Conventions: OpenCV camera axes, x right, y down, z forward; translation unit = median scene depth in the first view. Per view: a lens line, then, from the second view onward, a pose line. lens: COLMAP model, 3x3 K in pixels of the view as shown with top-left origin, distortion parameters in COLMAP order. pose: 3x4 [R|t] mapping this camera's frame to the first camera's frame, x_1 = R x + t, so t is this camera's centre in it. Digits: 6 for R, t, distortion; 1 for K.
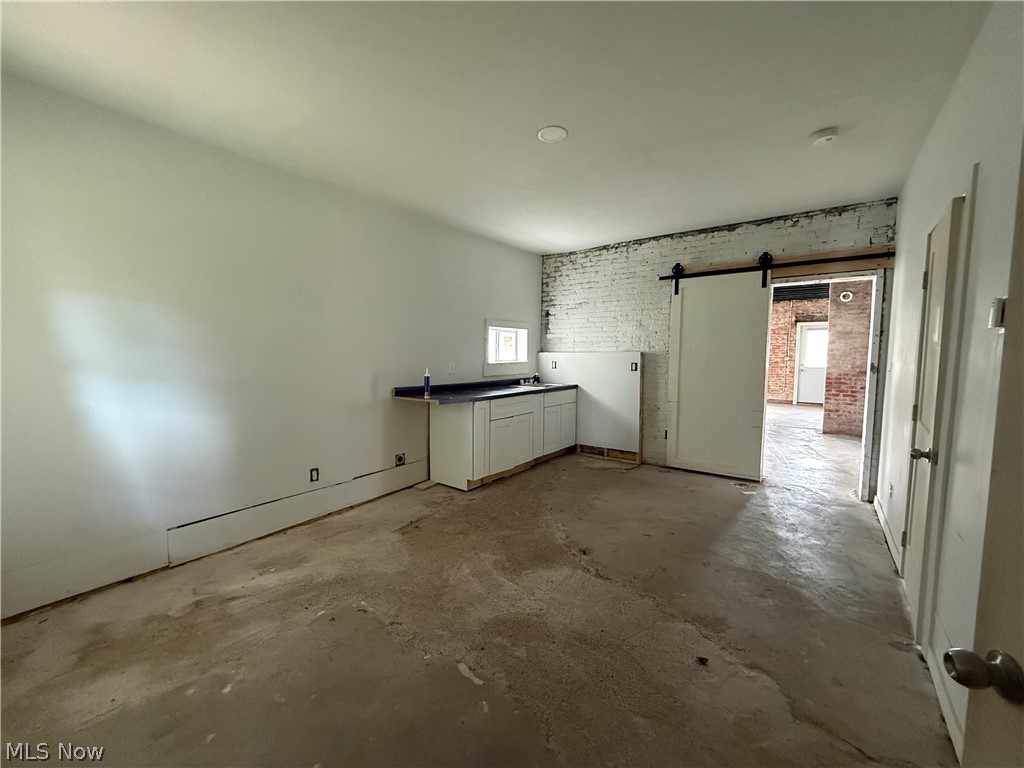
lens RADIAL K [[409.1, 0, 508.3], [0, 409.1, 385.1], [0, 0, 1]] dist [-0.000994, 0.000039]
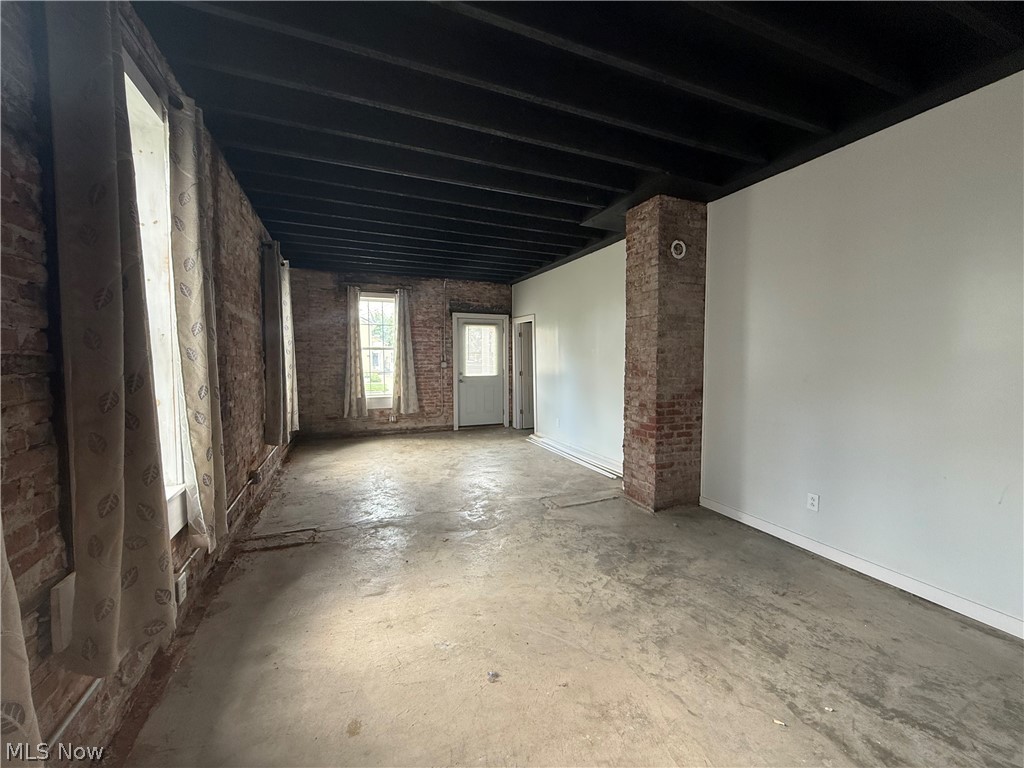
lens RADIAL K [[409.1, 0, 508.3], [0, 409.1, 385.1], [0, 0, 1]] dist [-0.000994, 0.000039]
pose [[0.509806, -0.059629, 0.858221, 0.244355], [0.067770, 0.997278, 0.029033, -0.070023], [-0.857616, 0.043361, 0.512459, 0.900866]]
